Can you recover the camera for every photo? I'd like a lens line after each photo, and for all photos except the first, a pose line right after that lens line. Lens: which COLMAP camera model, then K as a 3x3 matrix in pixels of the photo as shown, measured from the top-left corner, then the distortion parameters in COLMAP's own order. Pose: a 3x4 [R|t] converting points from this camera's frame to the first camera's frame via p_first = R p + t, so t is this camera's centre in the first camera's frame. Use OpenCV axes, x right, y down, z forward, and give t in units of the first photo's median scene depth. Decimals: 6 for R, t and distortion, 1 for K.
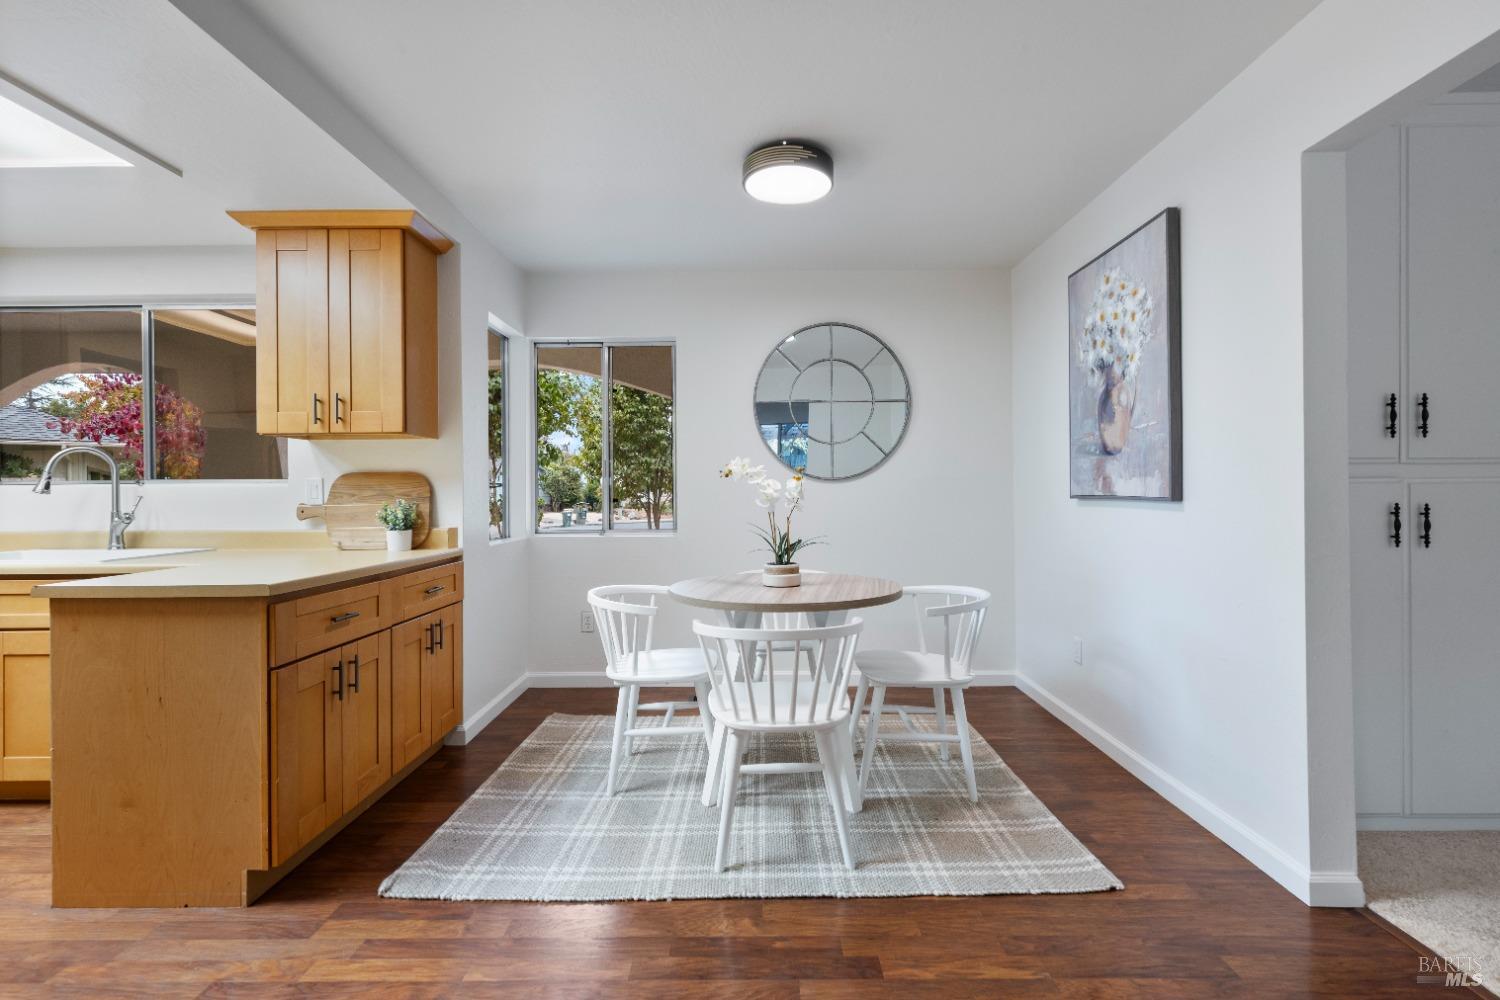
lens RADIAL K [[686.0, 0, 750.0], [0, 686.0, 500.0], [0, 0, 1]] dist [0.000078, -0.000002]
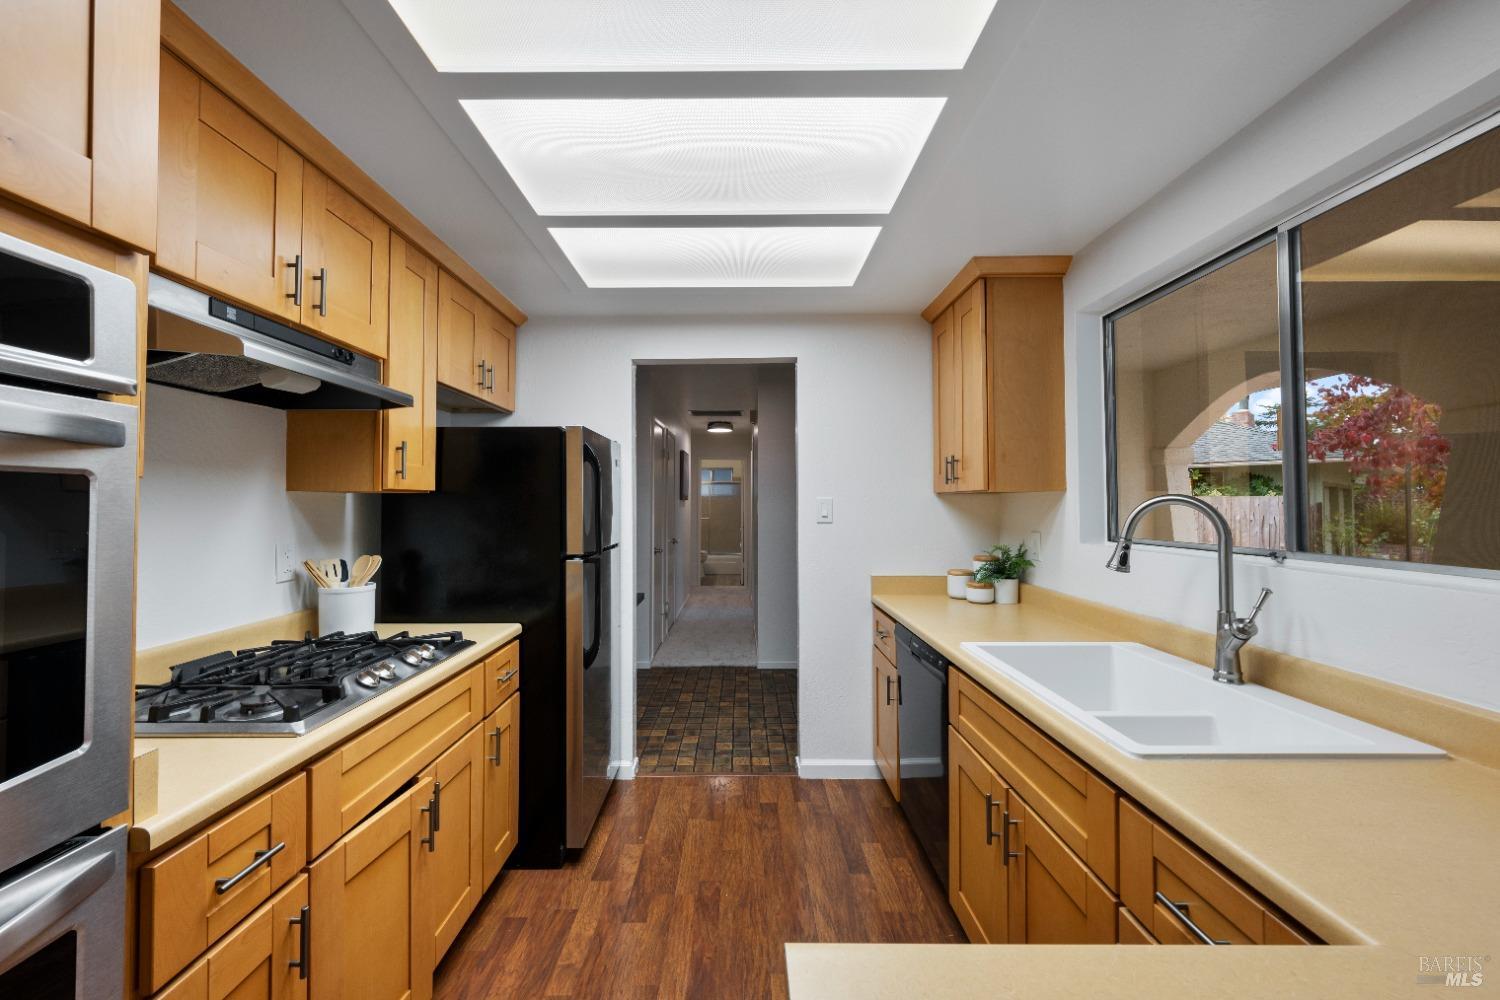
lens RADIAL K [[592.7, 0, 750.0], [0, 592.7, 500.0], [0, 0, 1]] dist [-0.000036, -0.000035]
pose [[0.018376, -0.005702, -0.999815, -0.463168], [-0.003081, 0.999979, -0.005760, -0.067499], [0.999826, 0.003186, 0.018358, 0.615143]]
